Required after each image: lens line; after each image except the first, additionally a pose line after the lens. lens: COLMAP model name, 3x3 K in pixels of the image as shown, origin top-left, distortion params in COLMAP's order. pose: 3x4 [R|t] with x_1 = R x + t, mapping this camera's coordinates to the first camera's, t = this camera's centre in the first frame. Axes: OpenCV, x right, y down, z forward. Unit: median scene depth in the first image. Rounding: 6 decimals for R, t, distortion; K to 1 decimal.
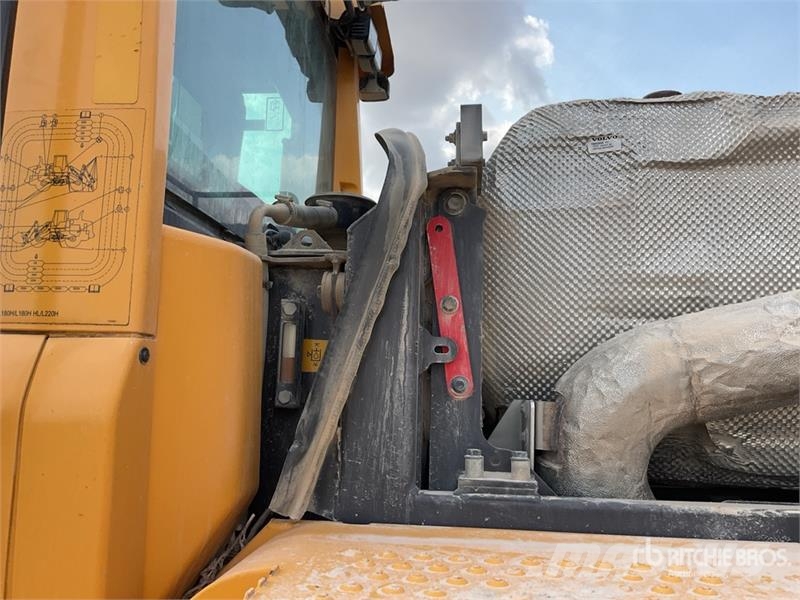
lens RADIAL K [[661.9, 0, 400.9], [0, 661.9, 304.1], [0, 0, 1]] dist [0.088909, -0.140393]
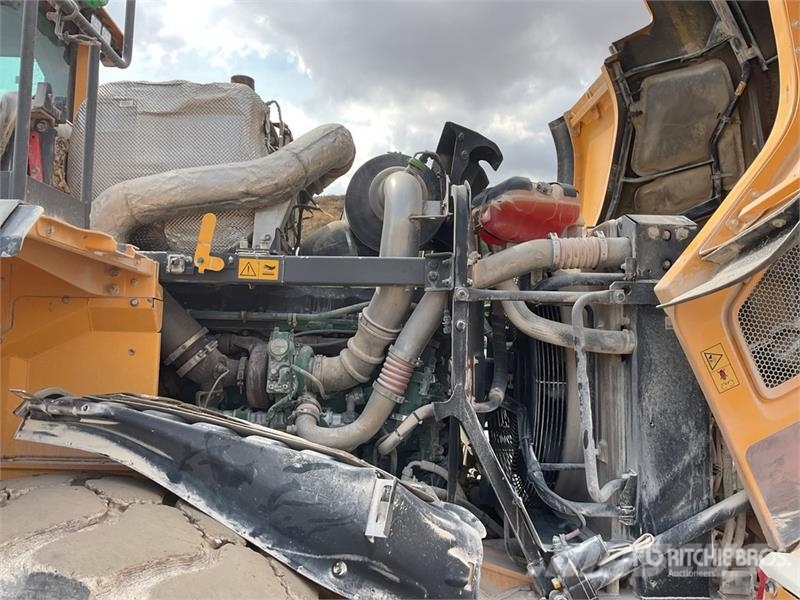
lens RADIAL K [[661.9, 0, 400.9], [0, 661.9, 304.1], [0, 0, 1]] dist [0.088909, -0.140393]
pose [[0.988911, 0.007554, 0.148318, 0.948470], [-0.015480, 0.998508, 0.052356, 0.307541], [-0.147701, -0.054071, 0.987553, -1.424039]]
